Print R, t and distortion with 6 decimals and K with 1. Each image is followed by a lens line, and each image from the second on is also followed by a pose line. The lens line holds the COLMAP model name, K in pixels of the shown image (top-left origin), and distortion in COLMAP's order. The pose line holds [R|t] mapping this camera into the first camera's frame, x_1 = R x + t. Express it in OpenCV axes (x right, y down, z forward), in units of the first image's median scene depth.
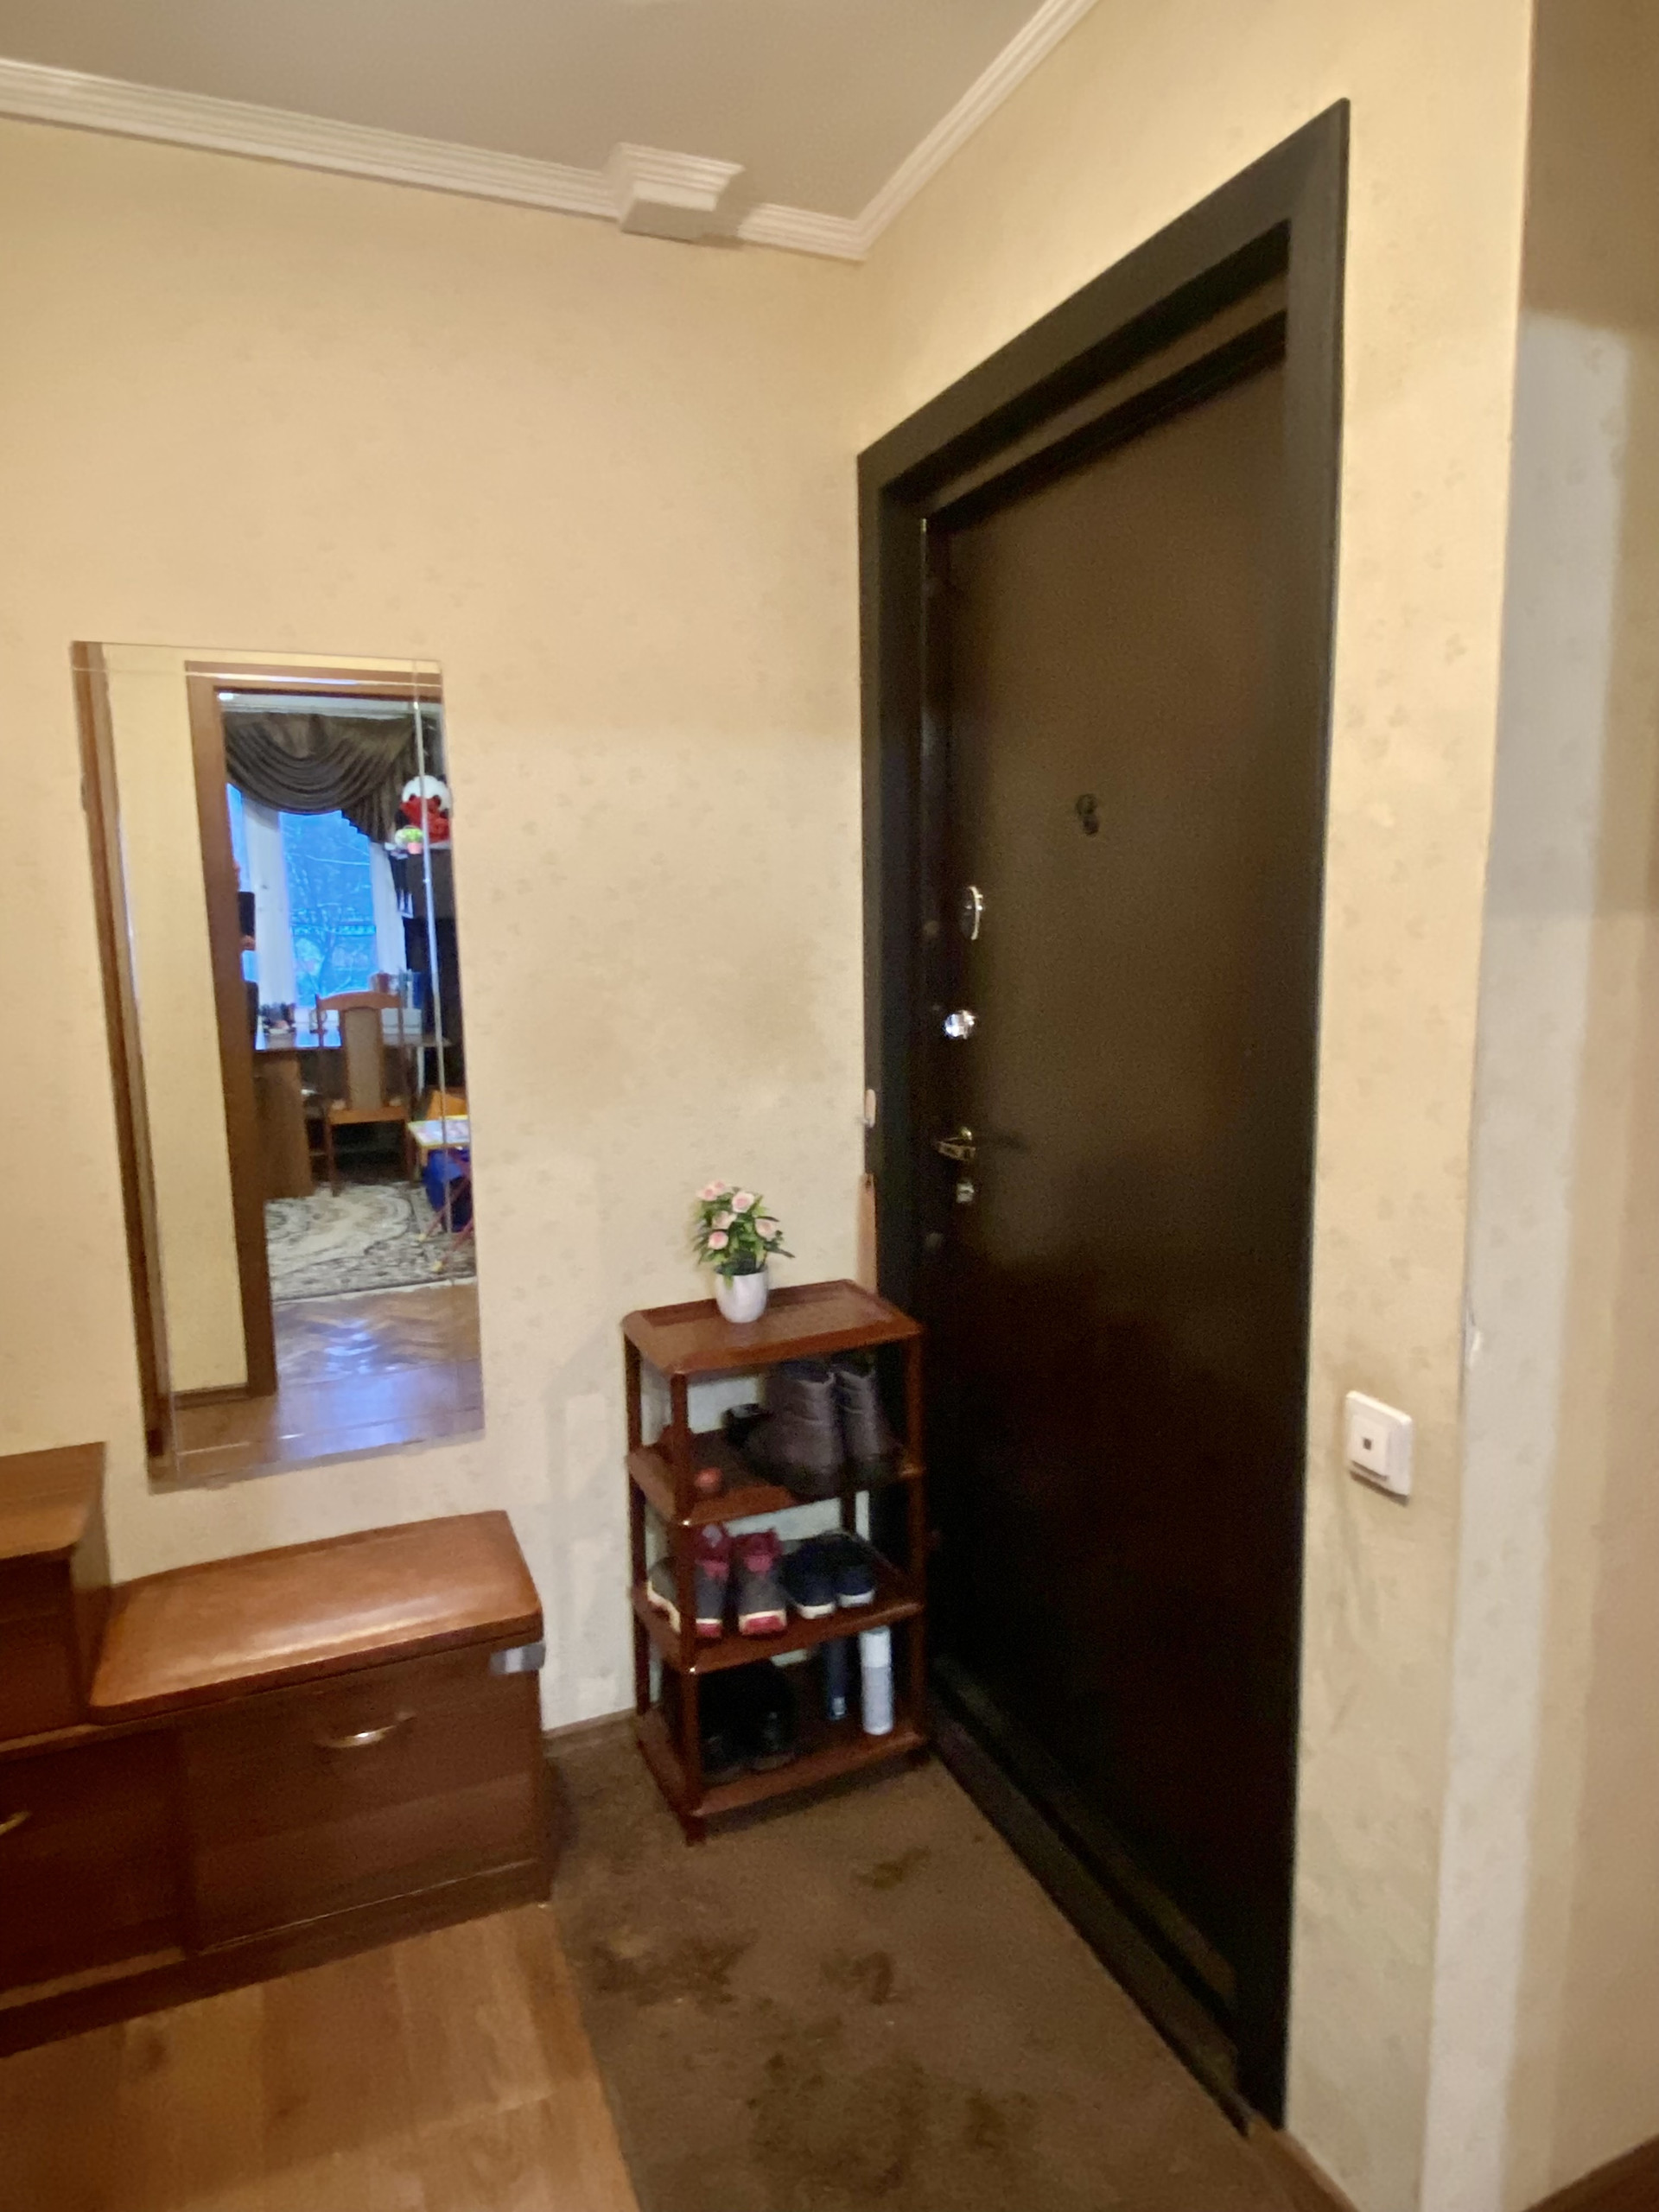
lens RADIAL K [[1368.2, 0, 819.1], [0, 1368.2, 1100.0], [0, 0, 1]] dist [-0.009386, -0.010076]
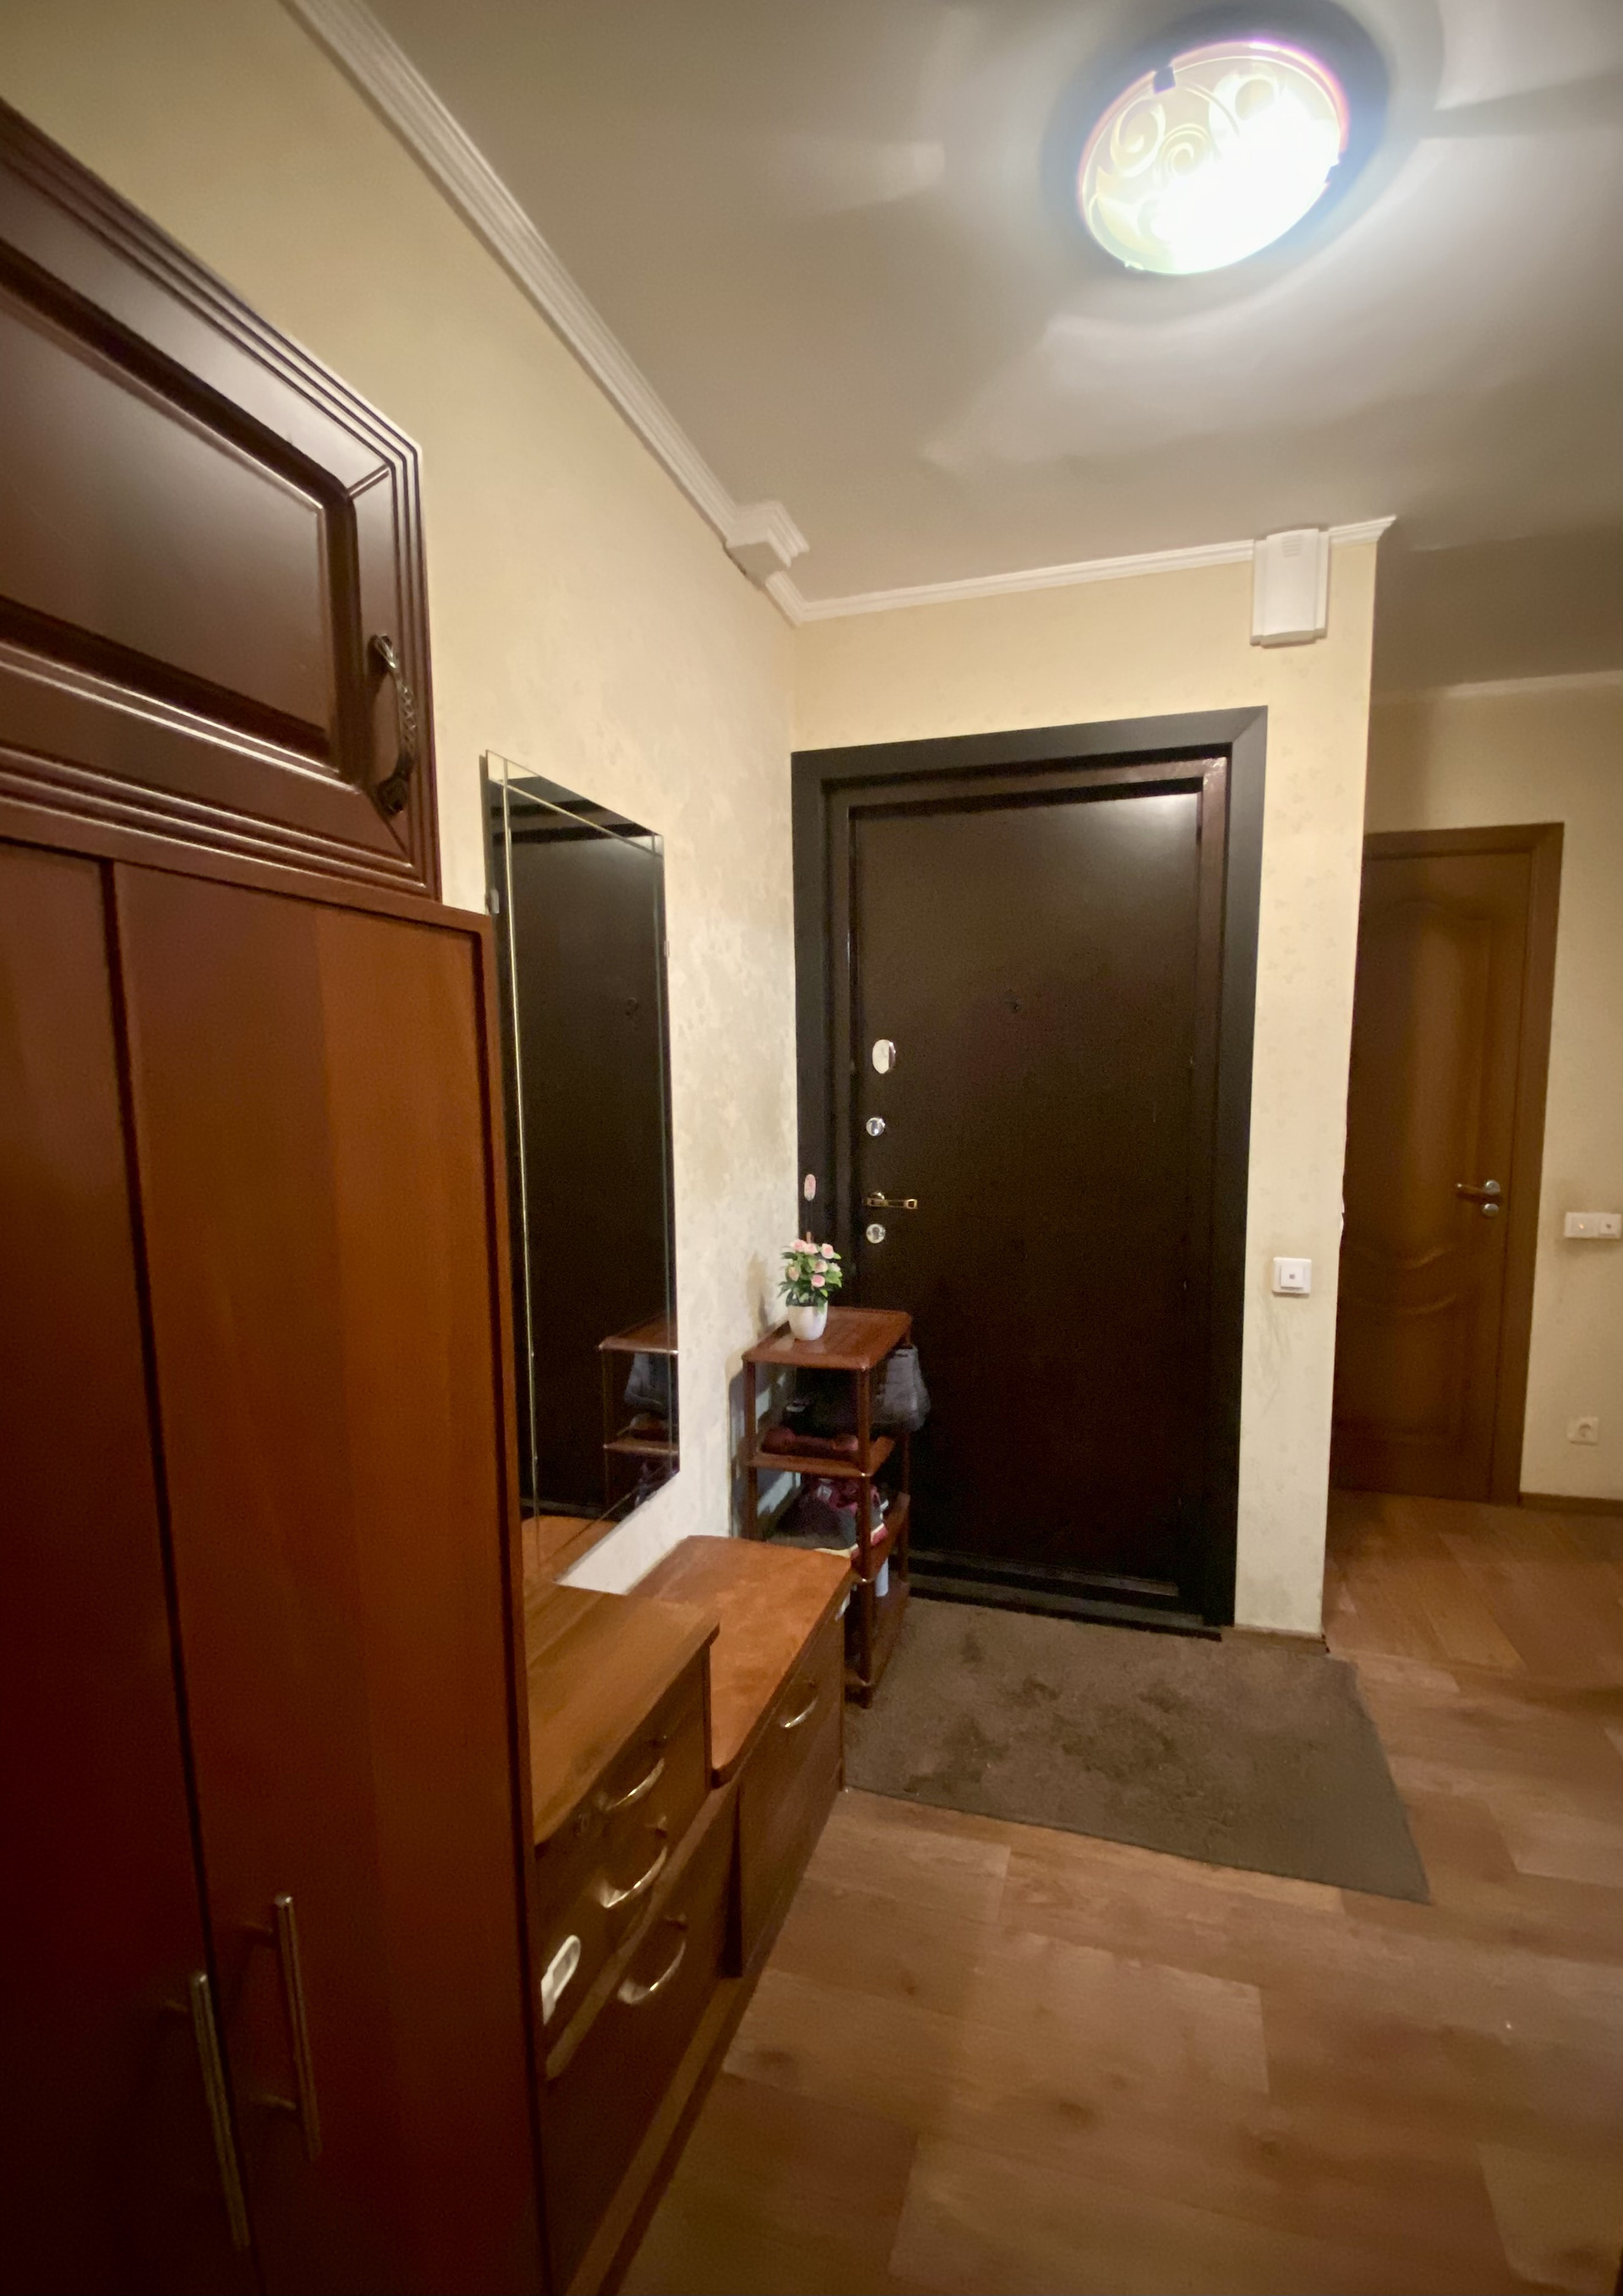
lens RADIAL K [[1008.7, 0, 833.6], [0, 1008.7, 1150.3], [0, 0, 1]] dist [-0.015103, -0.000446]
pose [[0.631591, -0.076016, 0.771566, -1.127344], [0.115704, 0.993279, 0.003146, -0.045437], [-0.766620, 0.087286, 0.636141, 0.399032]]
